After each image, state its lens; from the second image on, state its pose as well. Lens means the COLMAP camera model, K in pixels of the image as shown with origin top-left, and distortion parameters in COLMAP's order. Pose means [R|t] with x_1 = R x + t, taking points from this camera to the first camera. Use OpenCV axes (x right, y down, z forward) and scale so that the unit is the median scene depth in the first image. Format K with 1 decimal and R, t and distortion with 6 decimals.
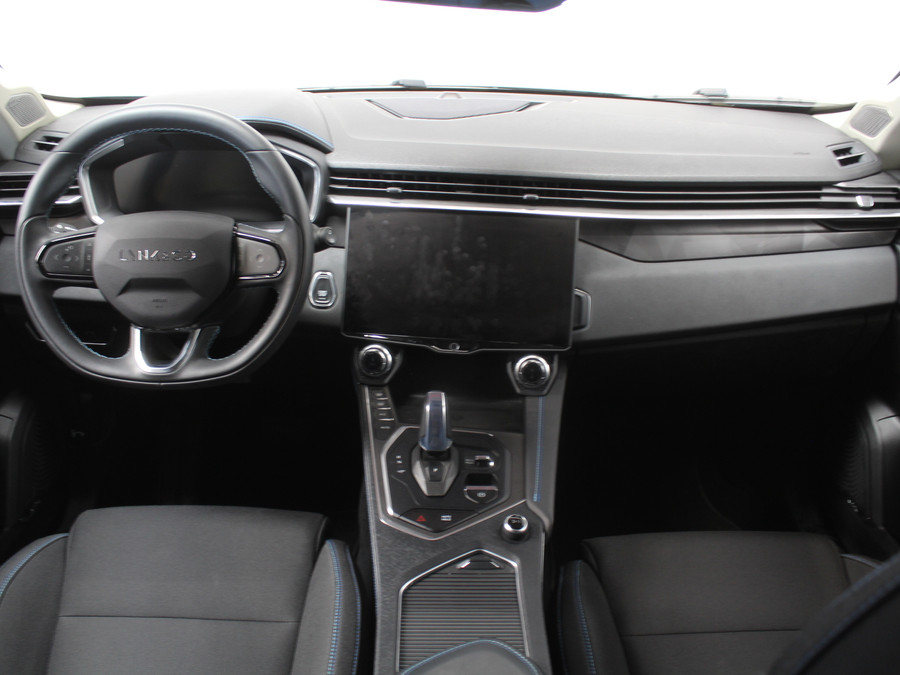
lens RADIAL K [[864.8, 0, 450.0], [0, 864.8, 337.5], [0, 0, 1]] dist [-0.185451, 0.202793]
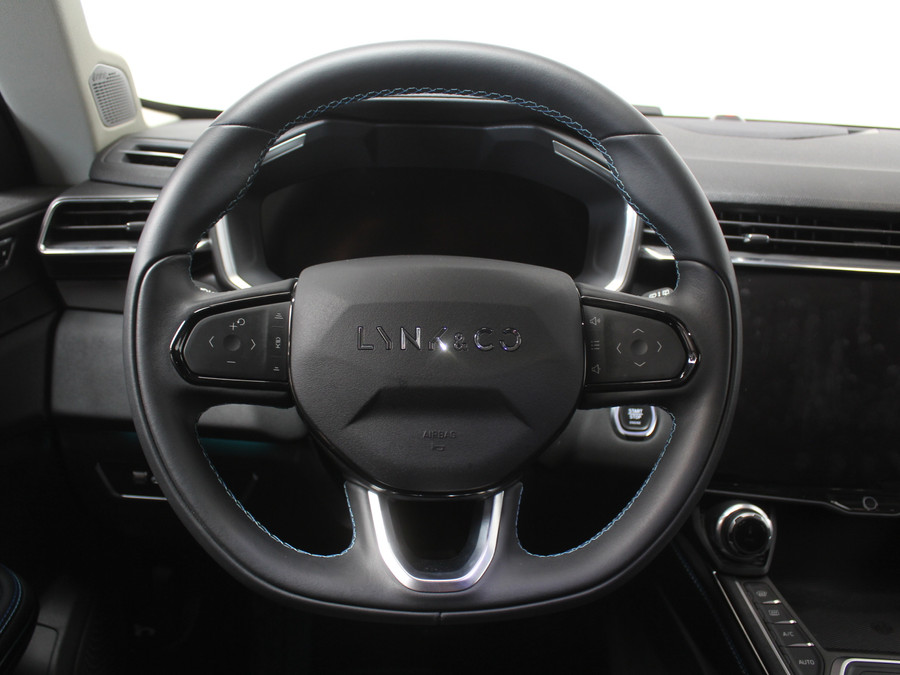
lens RADIAL K [[864.8, 0, 450.0], [0, 864.8, 337.5], [0, 0, 1]] dist [-0.185451, 0.202793]
pose [[0.999726, -0.002035, 0.023321, -0.338710], [0.004959, 0.992013, -0.126035, -0.036118], [-0.022878, 0.126116, 0.991752, 0.507487]]
